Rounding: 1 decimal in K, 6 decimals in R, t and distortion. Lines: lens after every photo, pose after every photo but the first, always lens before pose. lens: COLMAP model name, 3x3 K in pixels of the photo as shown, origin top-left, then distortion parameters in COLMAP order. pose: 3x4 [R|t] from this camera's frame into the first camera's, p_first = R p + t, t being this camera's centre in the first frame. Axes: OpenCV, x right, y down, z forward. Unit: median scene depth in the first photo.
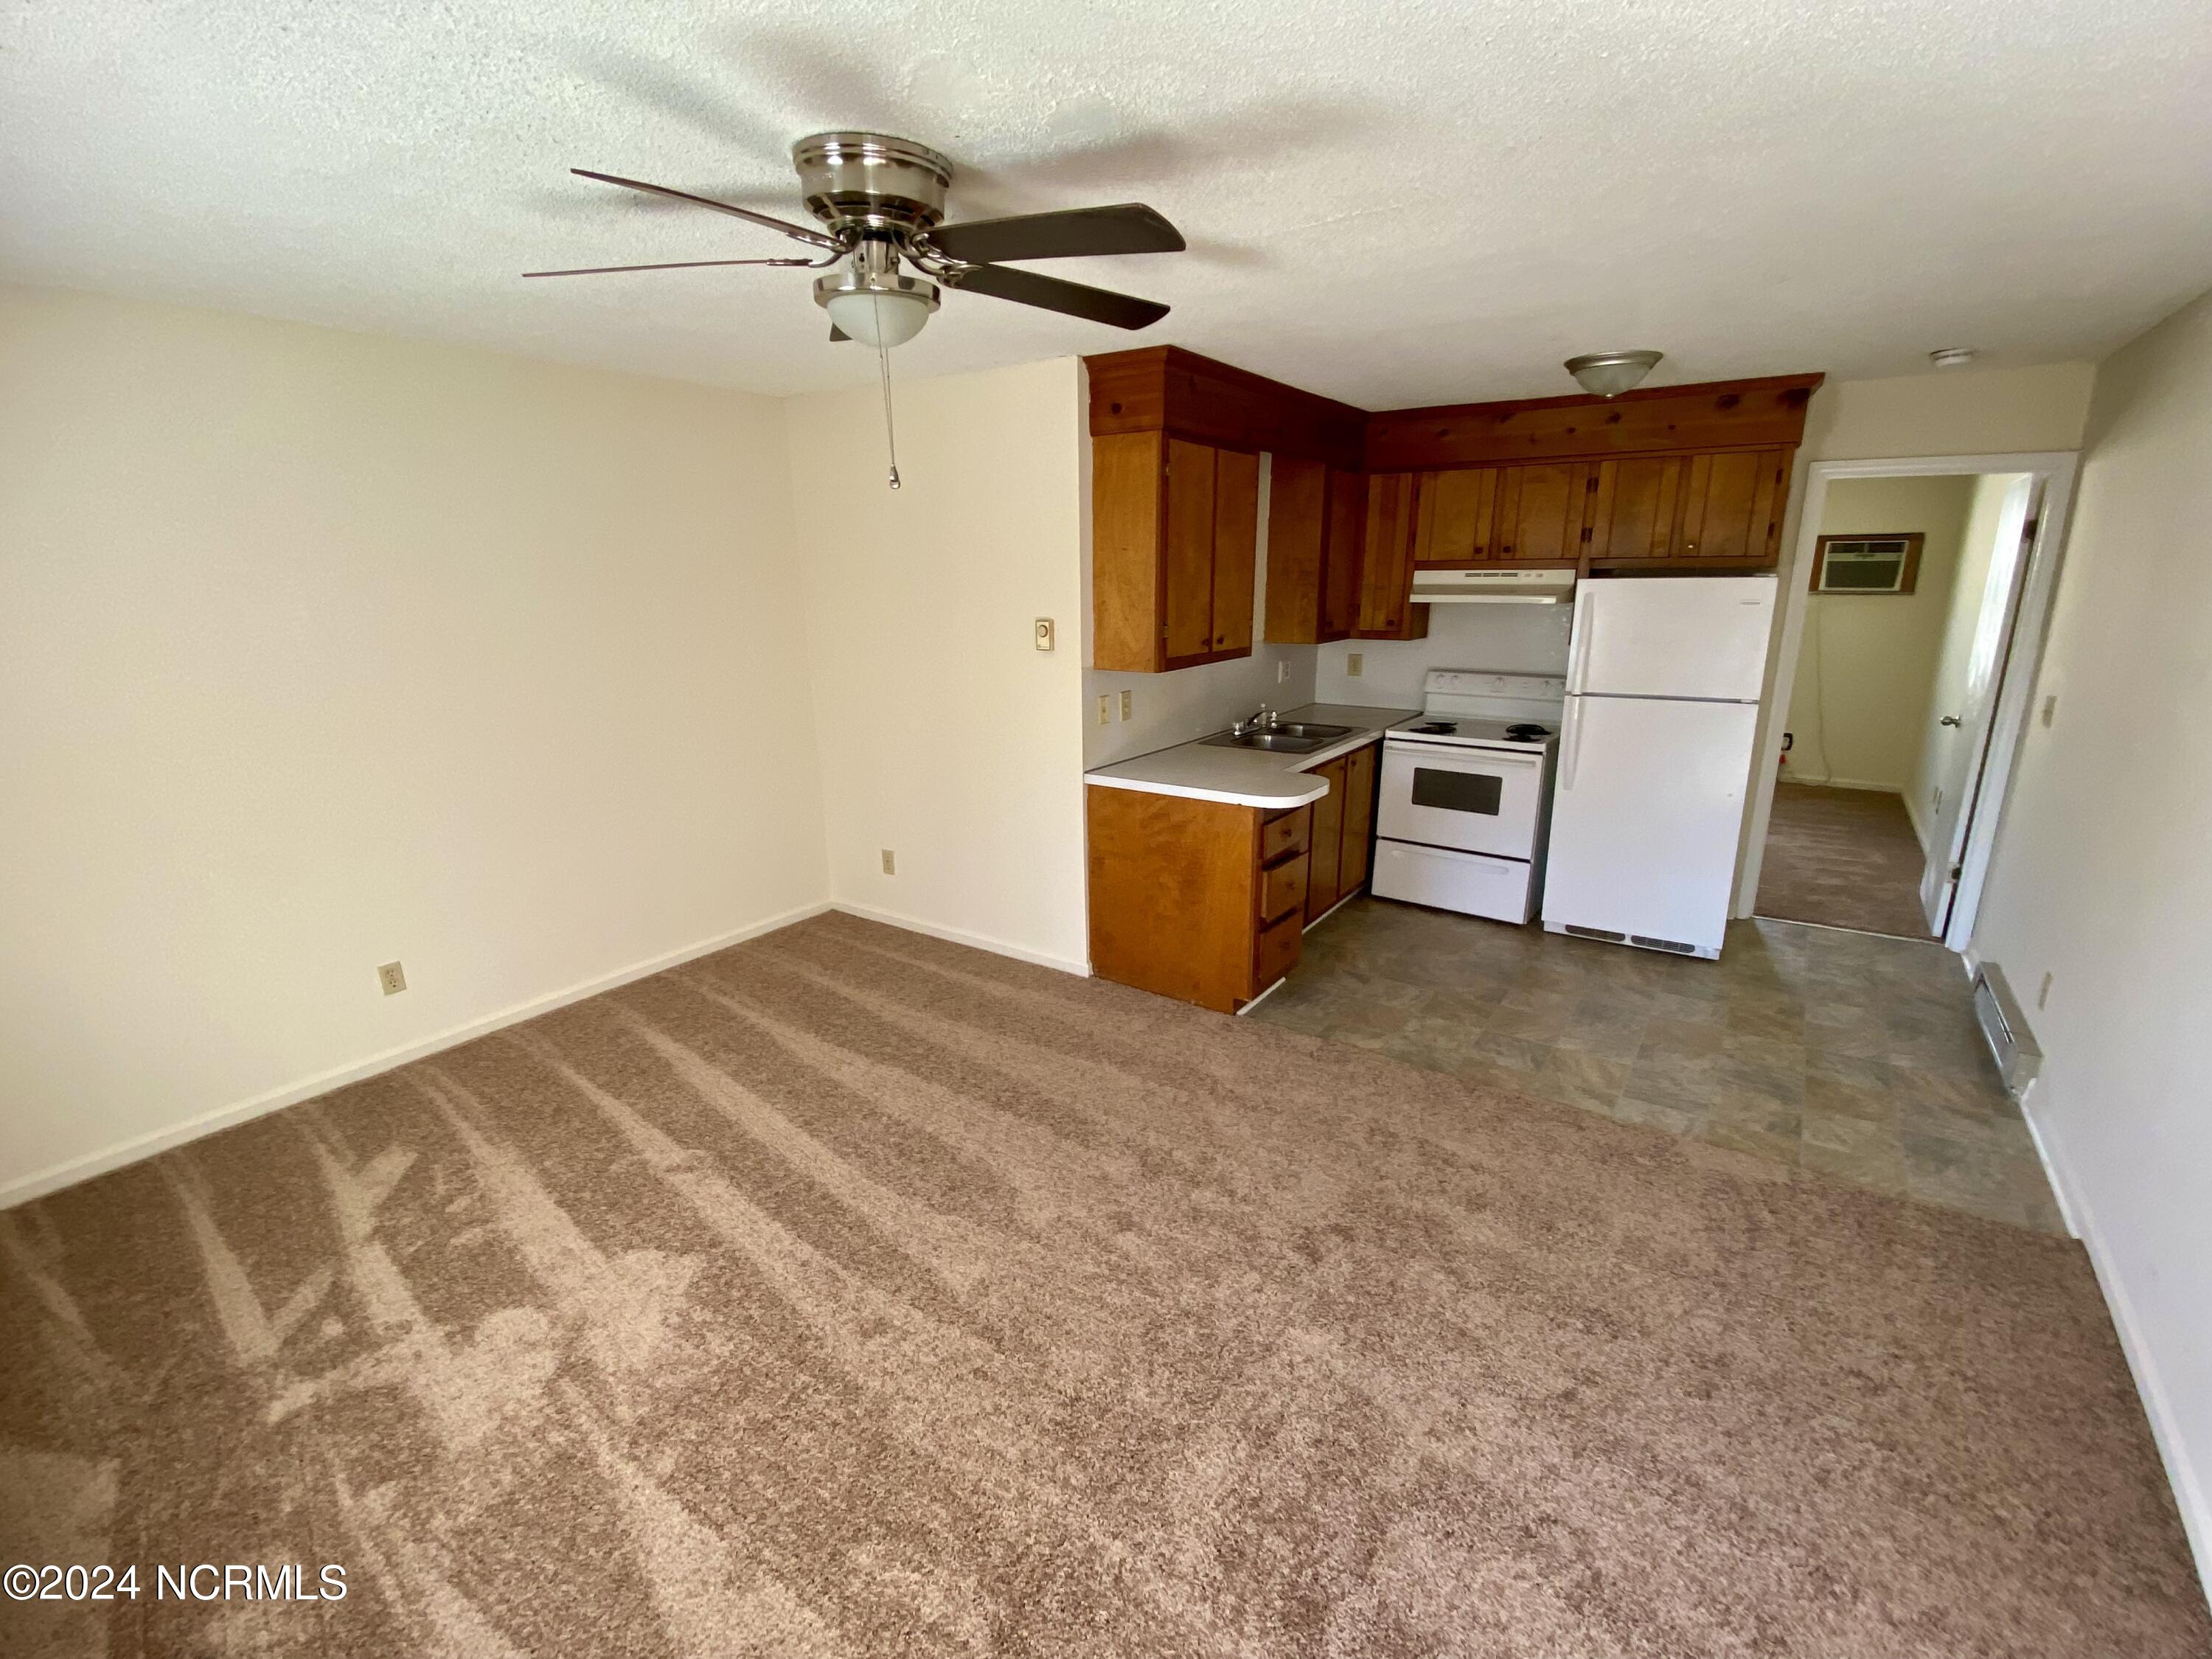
lens RADIAL K [[969.8, 0, 1106.0], [0, 969.8, 829.5], [0, 0, 1]] dist [0.000197, -0.015162]
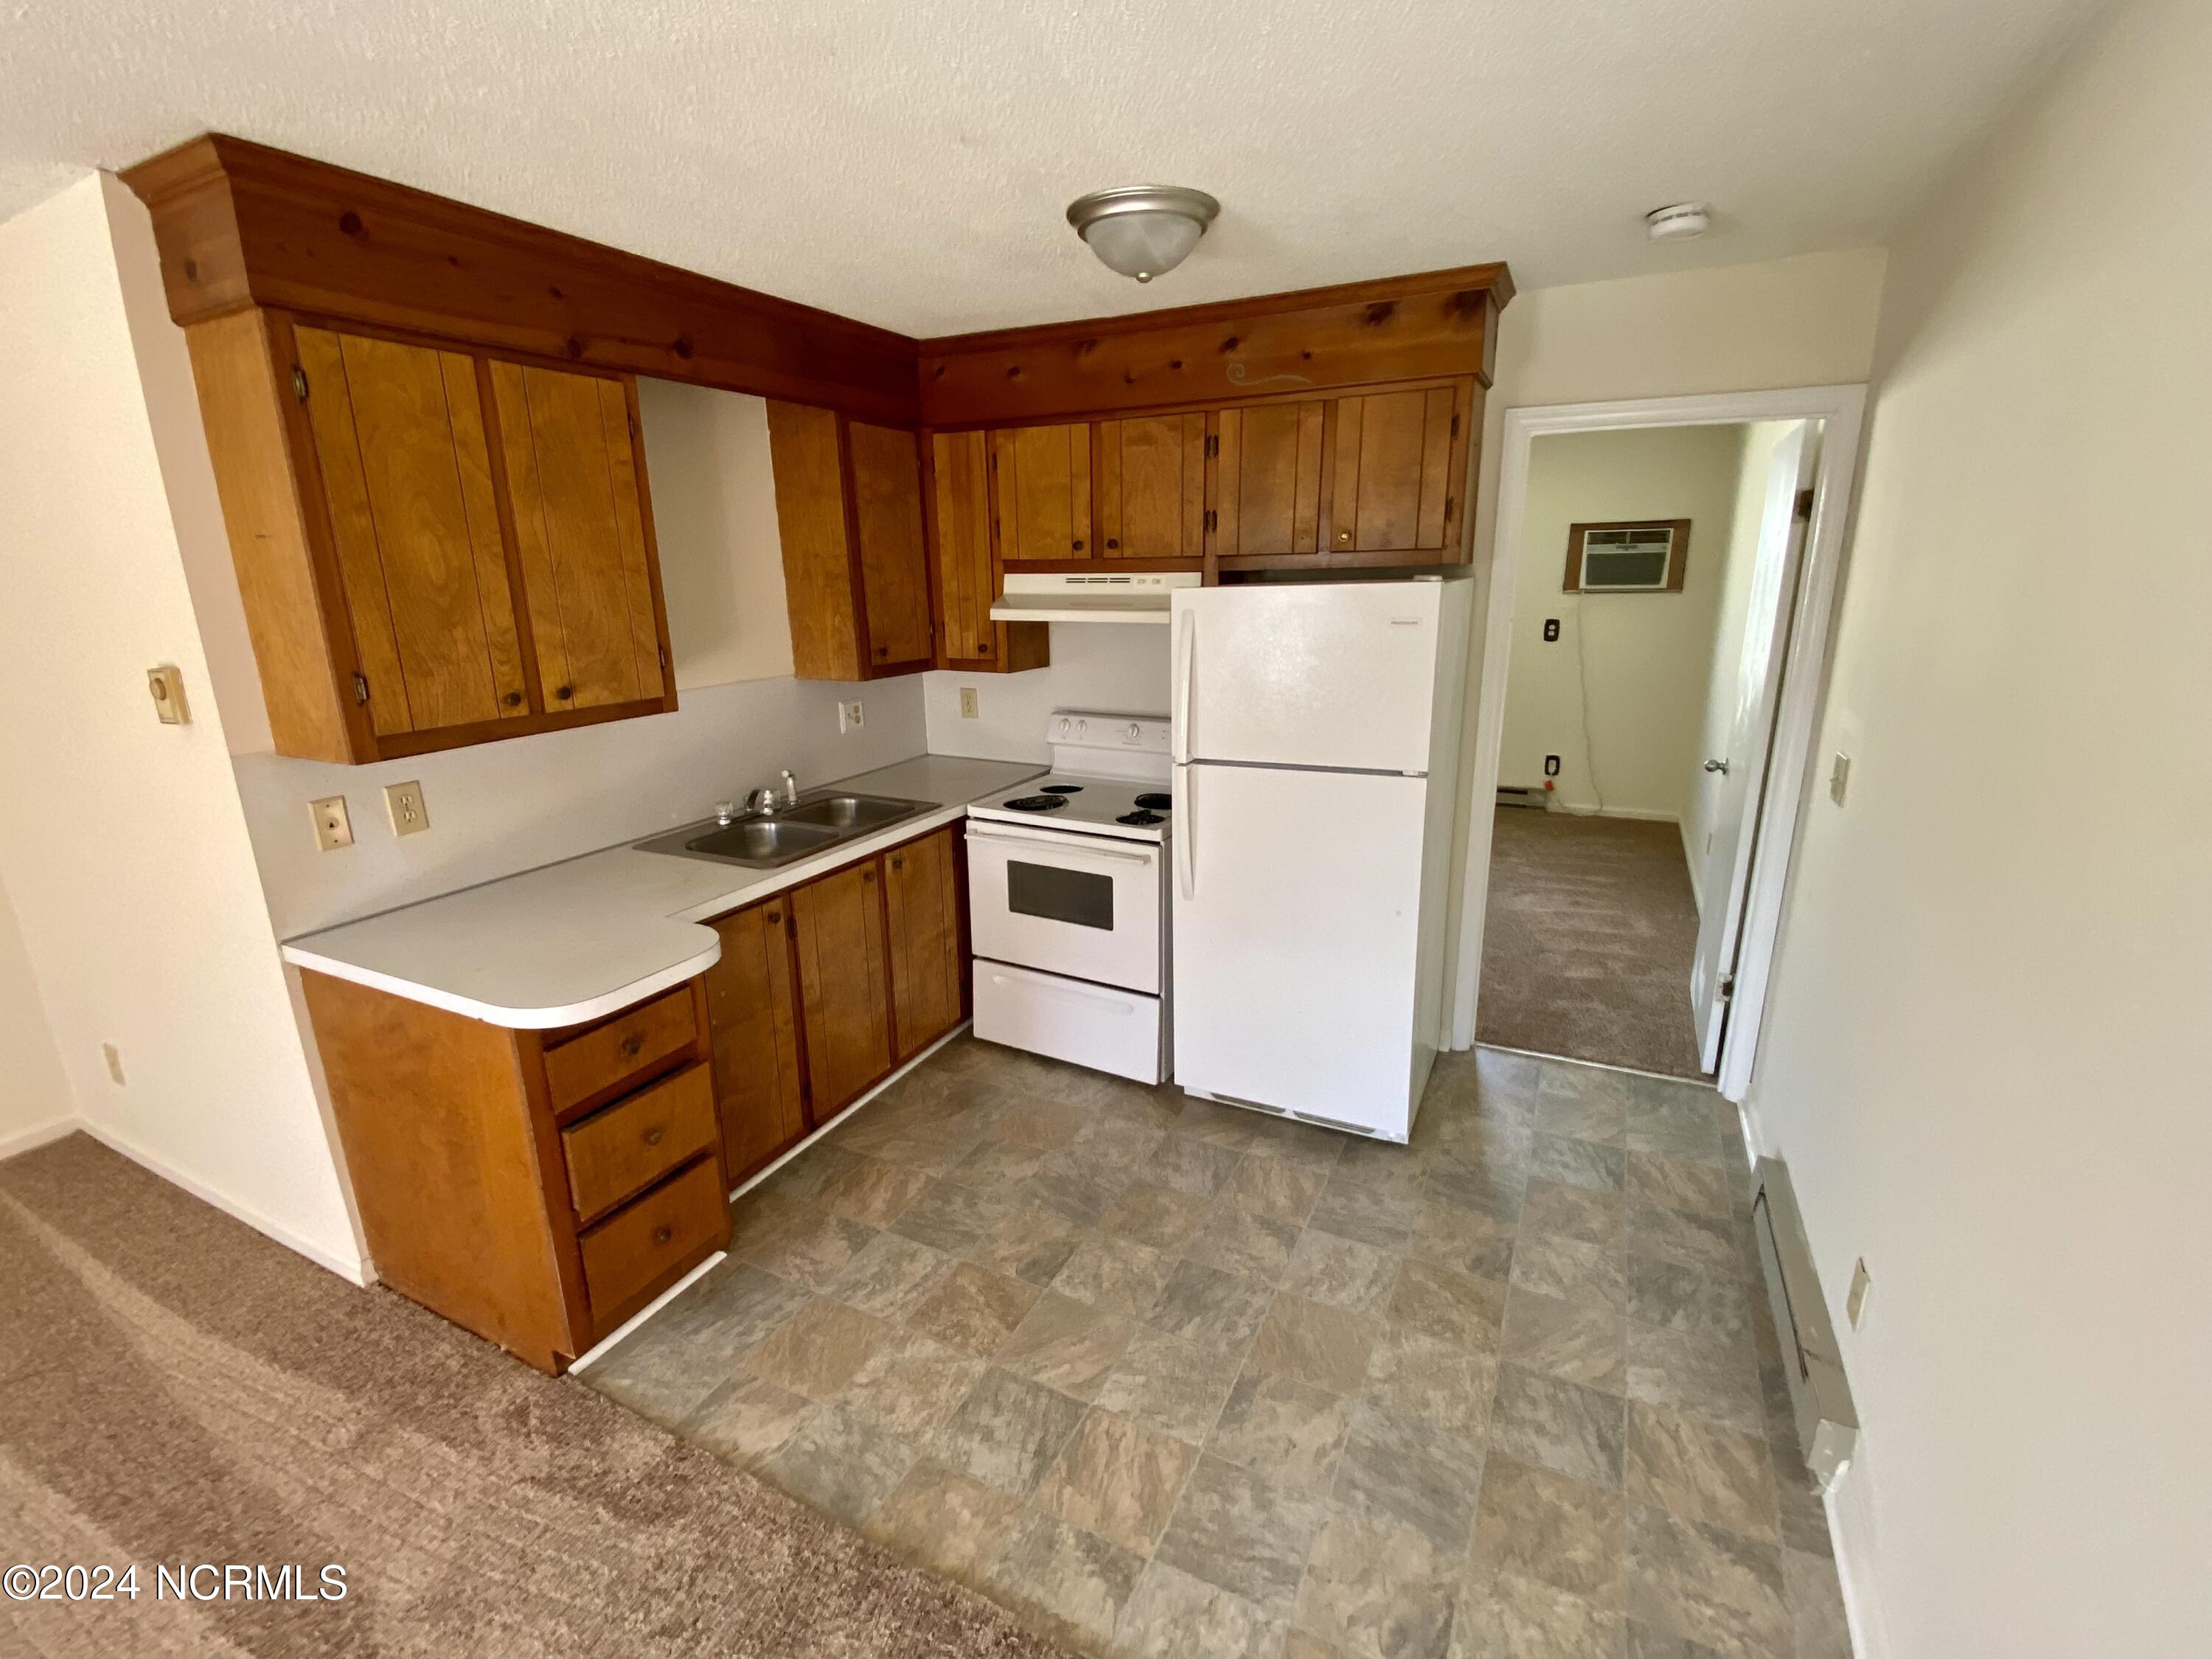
lens RADIAL K [[1004.6, 0, 1106.0], [0, 1004.6, 829.5], [0, 0, 1]] dist [0.058144, -0.053127]
pose [[0.986840, -0.043630, 0.155705, 0.306953], [0.044798, 0.998988, -0.003996, -0.088133], [-0.155373, 0.010918, 0.987796, 0.312688]]
